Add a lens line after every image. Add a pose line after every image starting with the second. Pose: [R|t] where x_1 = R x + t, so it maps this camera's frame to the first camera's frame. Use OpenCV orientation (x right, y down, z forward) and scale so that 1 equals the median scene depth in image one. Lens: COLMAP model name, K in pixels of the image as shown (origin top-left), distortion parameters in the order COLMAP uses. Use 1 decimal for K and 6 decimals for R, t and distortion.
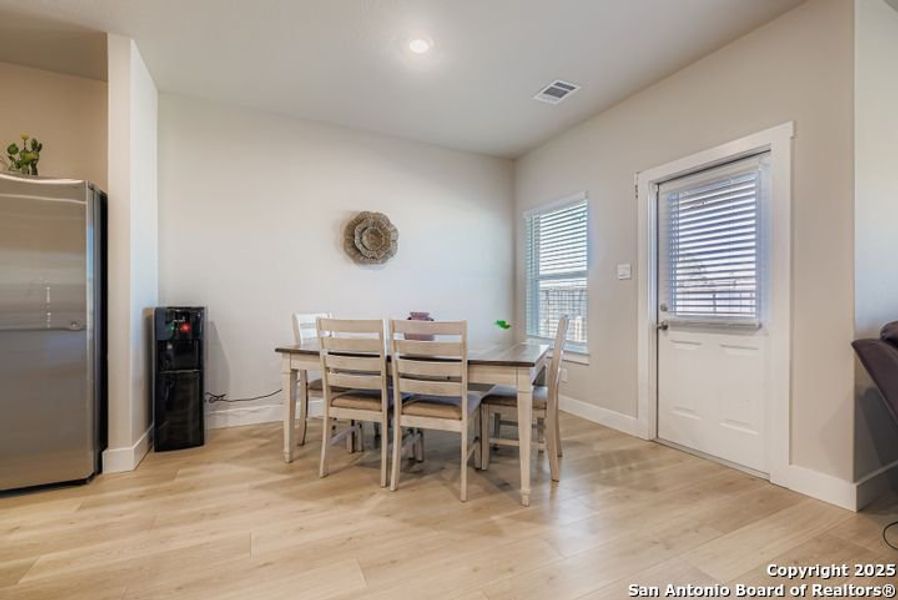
lens RADIAL K [[394.6, 0, 442.6], [0, 394.6, 305.5], [0, 0, 1]] dist [-0.002545, -0.000511]
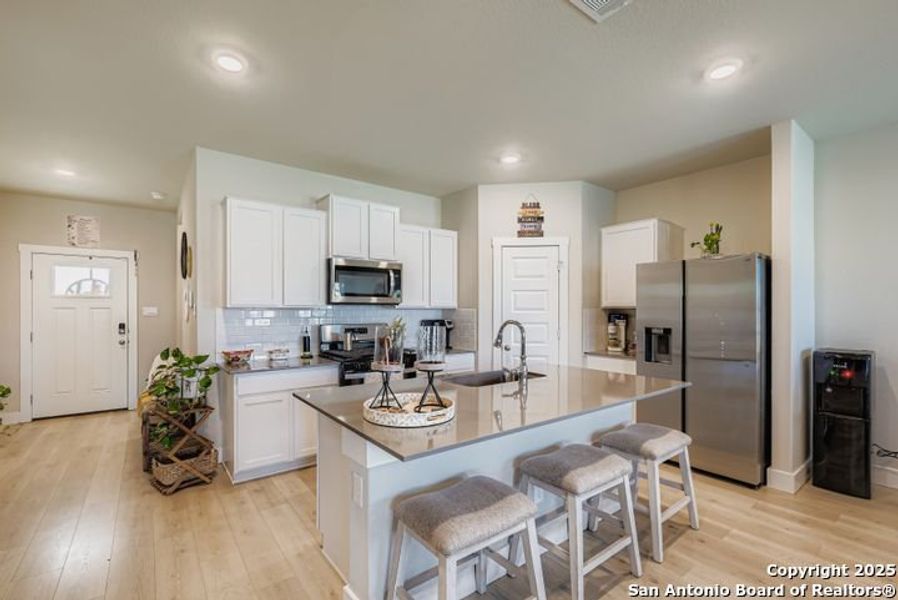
lens RADIAL K [[393.5, 0, 445.6], [0, 393.5, 309.3], [0, 0, 1]] dist [-0.000576, -0.000475]
pose [[0.209672, -0.004350, -0.977762, 0.112020], [-0.006808, 0.999959, -0.005909, -0.096590], [0.977748, 0.007896, 0.209634, -0.213013]]
